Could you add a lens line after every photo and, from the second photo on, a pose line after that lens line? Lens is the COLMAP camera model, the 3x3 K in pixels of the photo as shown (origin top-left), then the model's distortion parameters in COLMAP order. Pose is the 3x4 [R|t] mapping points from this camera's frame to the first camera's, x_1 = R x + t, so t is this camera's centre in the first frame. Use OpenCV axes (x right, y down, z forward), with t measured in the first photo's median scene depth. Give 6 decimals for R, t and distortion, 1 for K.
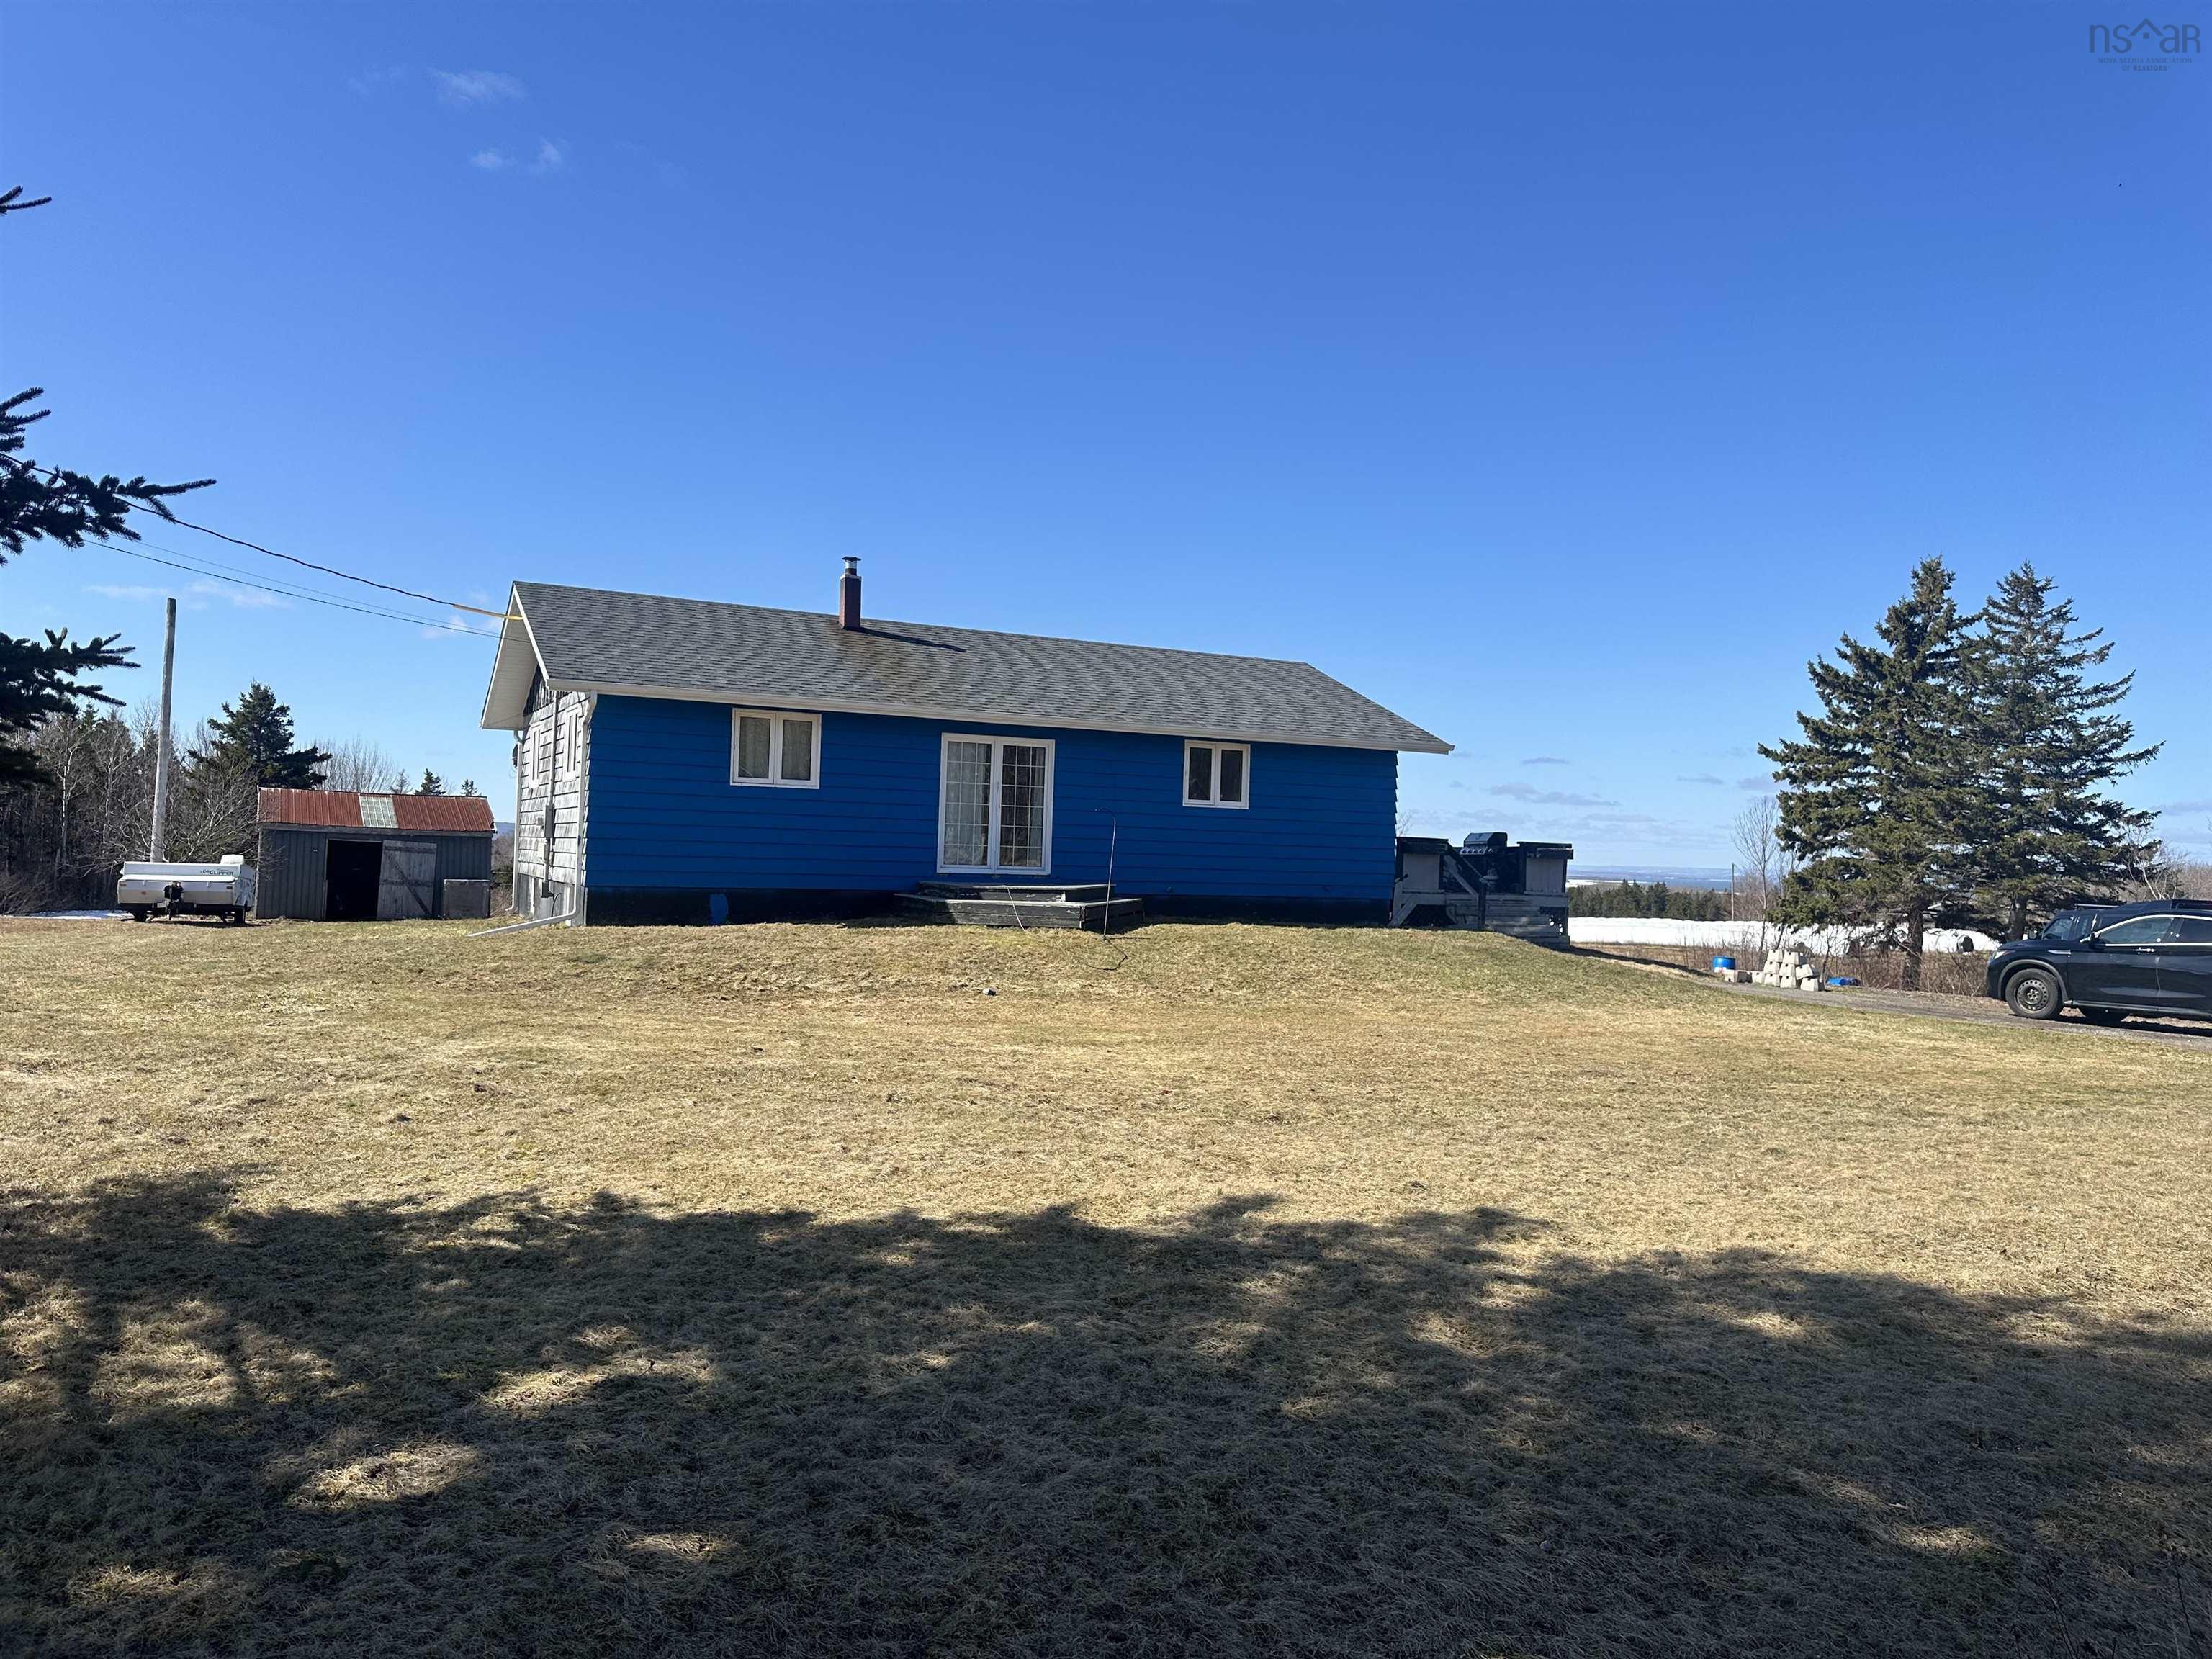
lens RADIAL K [[1533.5, 0, 1106.0], [0, 1533.5, 829.5], [0, 0, 1]] dist [0.178870, -0.299308]
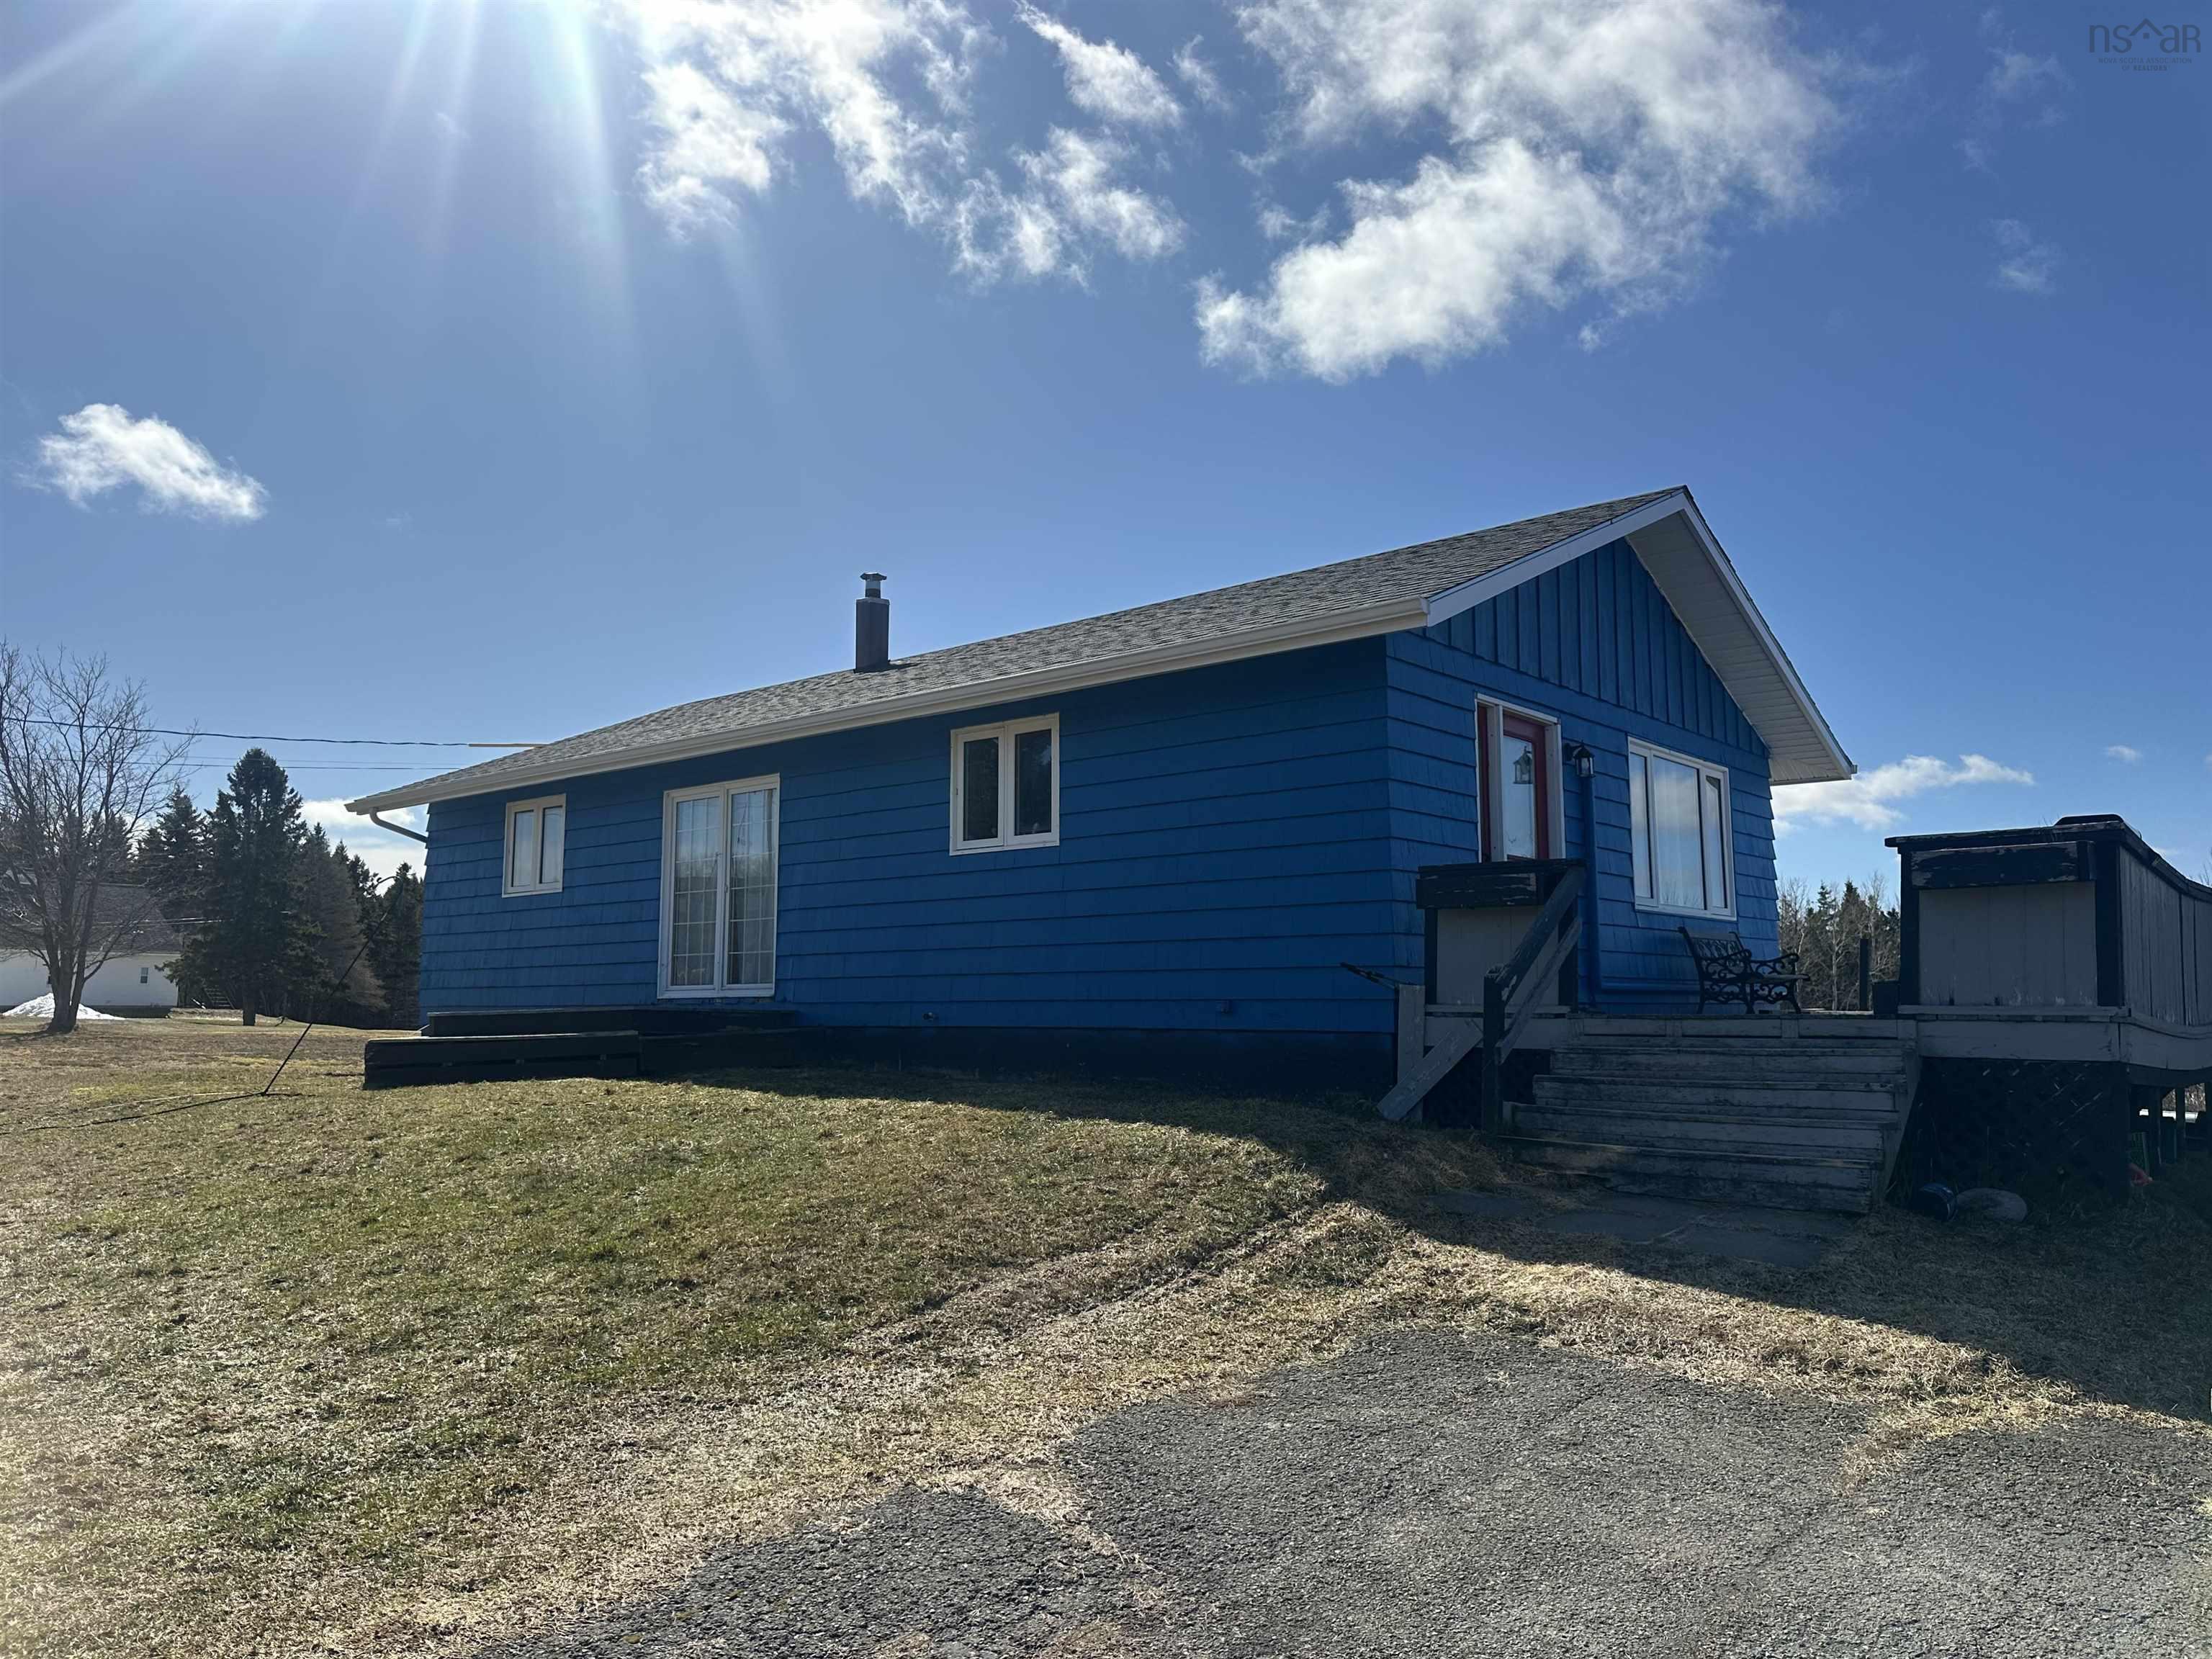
lens RADIAL K [[1533.5, 0, 1106.0], [0, 1533.5, 829.5], [0, 0, 1]] dist [0.178870, -0.299308]
pose [[0.399328, -0.136211, -0.906633, 0.546286], [0.026235, 0.990194, -0.137210, 0.049378], [0.916433, 0.031007, 0.398986, 0.834716]]
